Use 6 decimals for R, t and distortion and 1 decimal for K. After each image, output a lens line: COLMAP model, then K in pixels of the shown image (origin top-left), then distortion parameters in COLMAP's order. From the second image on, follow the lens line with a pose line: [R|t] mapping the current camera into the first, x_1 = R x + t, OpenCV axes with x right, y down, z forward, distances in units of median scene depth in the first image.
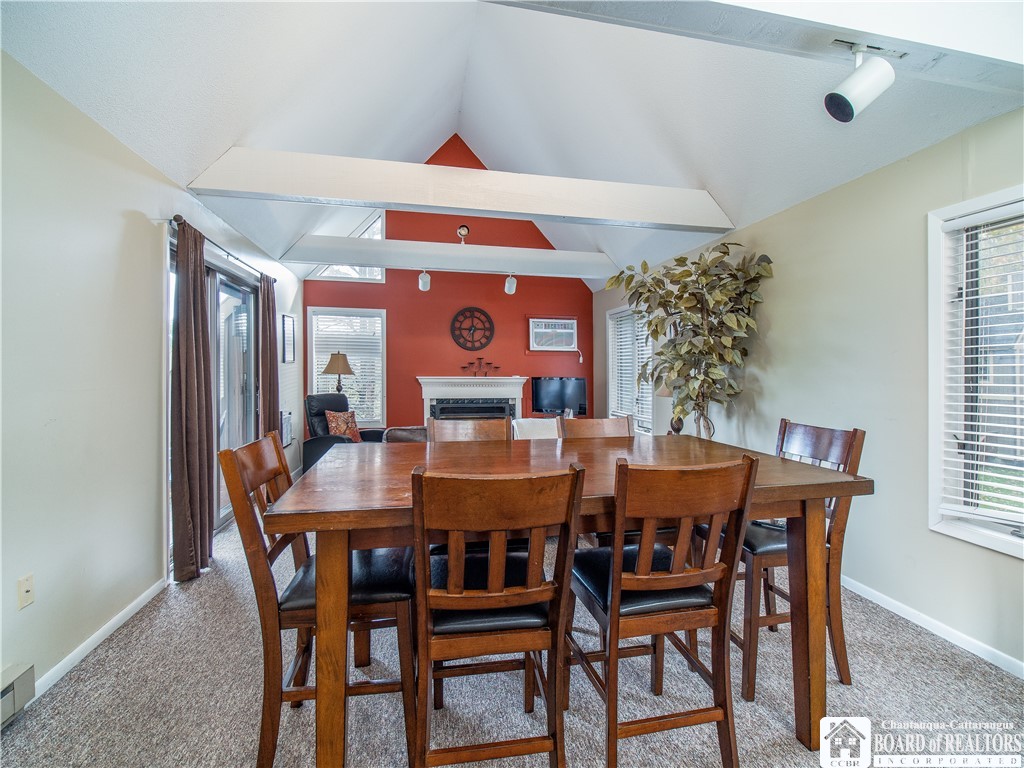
lens RADIAL K [[466.8, 0, 517.5], [0, 466.8, 356.8], [0, 0, 1]] dist [0.003342, -0.006830]
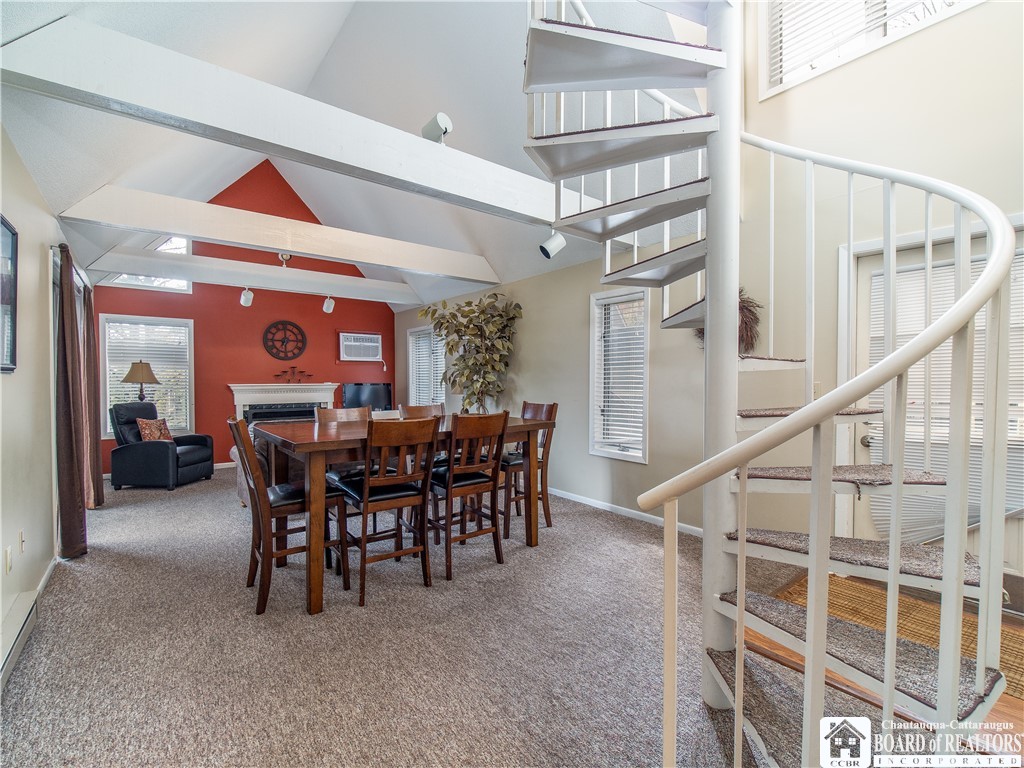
lens RADIAL K [[466.8, 0, 512.6], [0, 466.8, 383.5], [0, 0, 1]] dist [0.003342, -0.006830]
pose [[0.896567, -0.013926, 0.442689, -0.164566], [-0.003453, 0.999255, 0.038430, -0.004165], [-0.442894, -0.035983, 0.895851, -0.359166]]
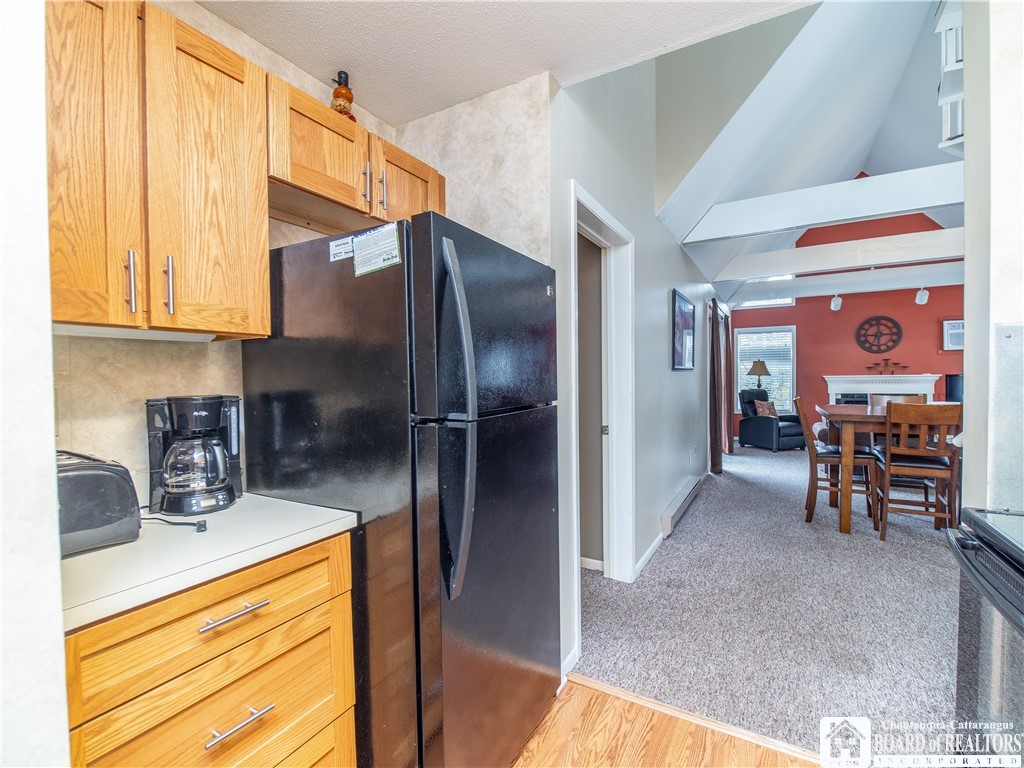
lens RADIAL K [[466.8, 0, 514.4], [0, 466.8, 397.0], [0, 0, 1]] dist [0.003342, -0.006830]
pose [[0.751242, 0.008386, -0.659973, -0.012912], [0.041098, 0.997385, 0.059455, -0.017089], [0.658746, -0.071788, 0.748933, -0.783363]]
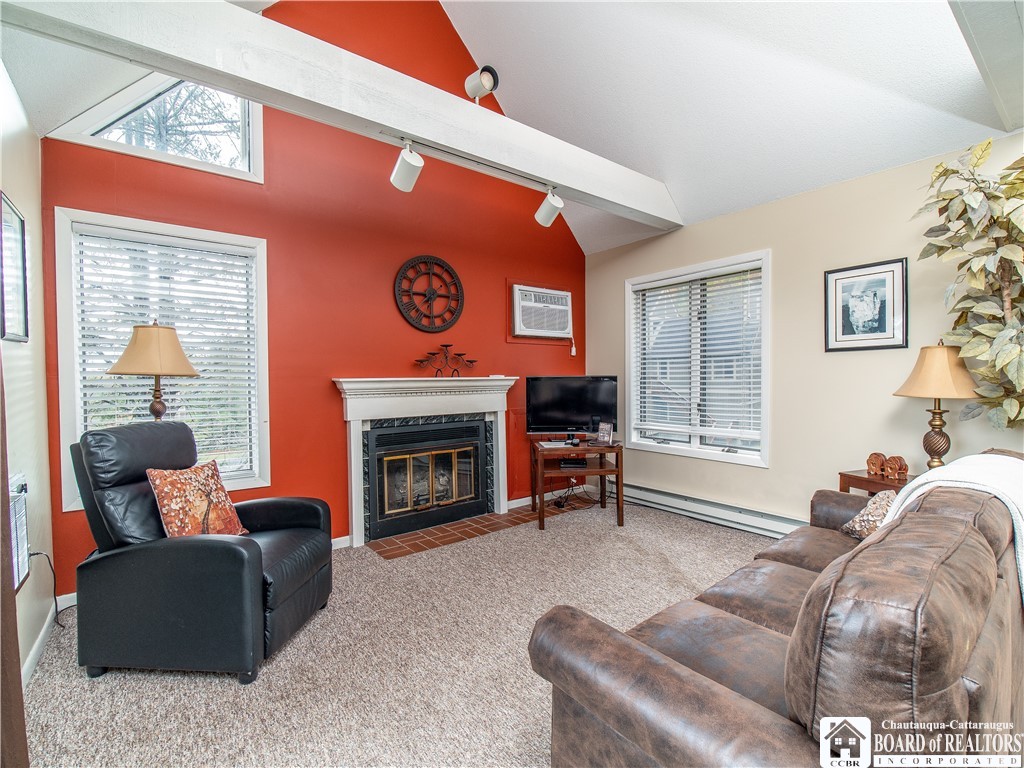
lens RADIAL K [[466.8, 0, 516.7], [0, 466.8, 380.9], [0, 0, 1]] dist [0.003342, -0.006830]
pose [[0.895995, -0.019244, 0.443647, -0.404979], [0.000518, 0.999105, 0.042291, 0.034382], [-0.444064, -0.037663, 0.895203, 0.687423]]
